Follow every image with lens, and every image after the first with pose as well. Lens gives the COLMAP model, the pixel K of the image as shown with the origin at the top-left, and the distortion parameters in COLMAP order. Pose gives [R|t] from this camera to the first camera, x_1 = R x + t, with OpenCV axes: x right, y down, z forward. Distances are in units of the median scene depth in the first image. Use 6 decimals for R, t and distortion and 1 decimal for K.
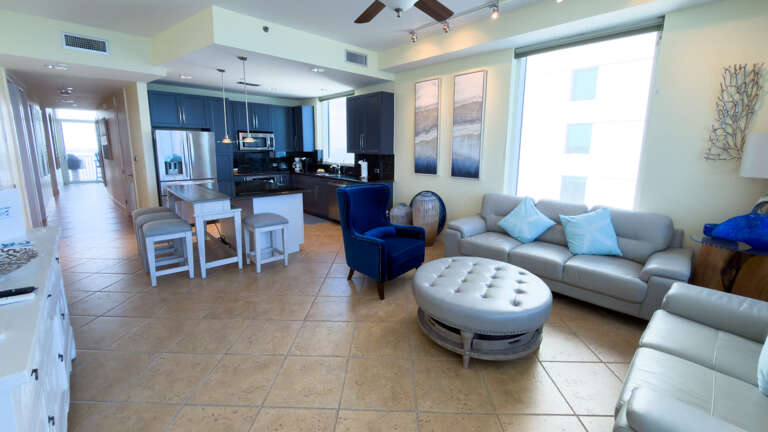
lens RADIAL K [[300.9, 0, 390.8], [0, 300.9, 198.6], [0, 0, 1]] dist [-0.000886, -0.000032]
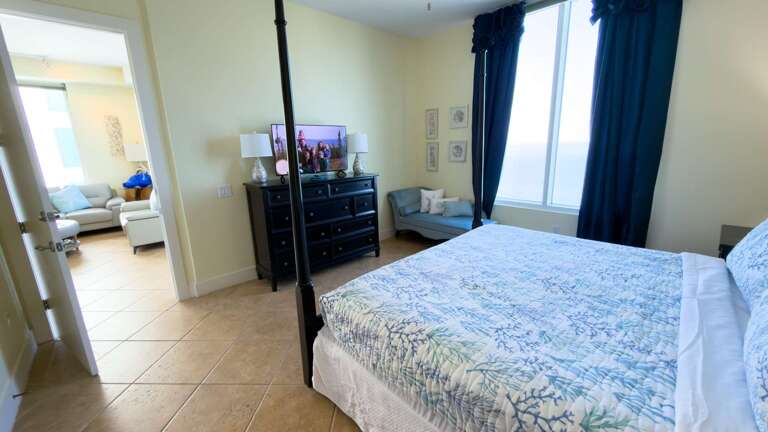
lens RADIAL K [[300.9, 0, 381.8], [0, 300.9, 214.8], [0, 0, 1]] dist [-0.000886, -0.000032]
pose [[0.012842, -0.232926, 0.972410, -1.165362], [0.189108, 0.955505, 0.226380, 0.157169], [-0.981872, 0.180983, 0.056319, -0.986881]]
